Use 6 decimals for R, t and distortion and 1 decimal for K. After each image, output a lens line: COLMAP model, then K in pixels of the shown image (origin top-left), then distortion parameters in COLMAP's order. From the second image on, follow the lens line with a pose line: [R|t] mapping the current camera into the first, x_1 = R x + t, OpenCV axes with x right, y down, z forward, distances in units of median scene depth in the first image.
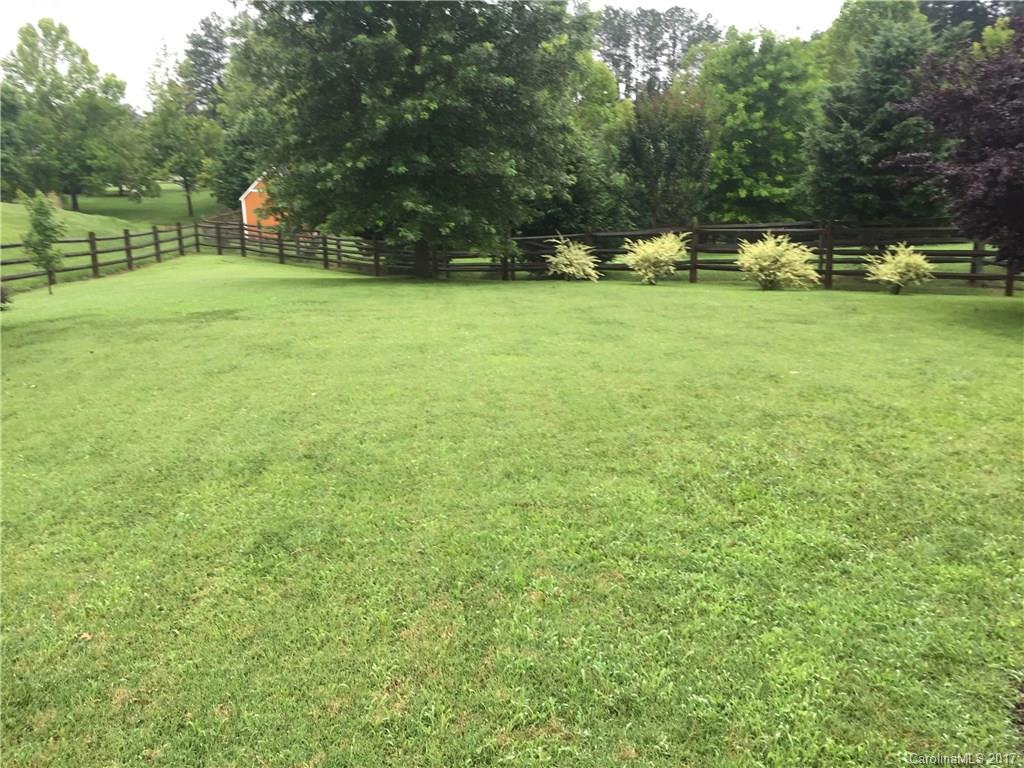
lens RADIAL K [[788.8, 0, 508.6], [0, 788.8, 389.2], [0, 0, 1]] dist [0.030712, -0.003845]
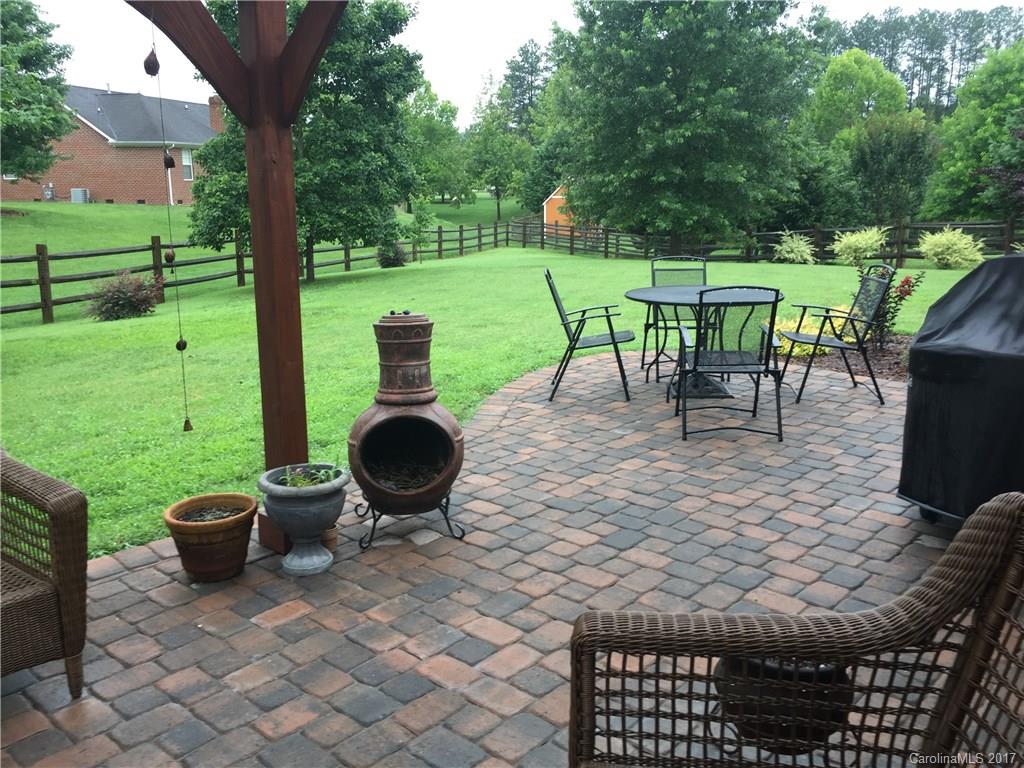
lens RADIAL K [[877.1, 0, 512.0], [0, 877.1, 384.0], [0, 0, 1]] dist [0.071056, -0.103212]
pose [[0.942750, 0.074399, -0.325096, 0.083631], [-0.088228, 0.995707, -0.027983, 0.085273], [0.321619, 0.055064, 0.945267, -0.304029]]
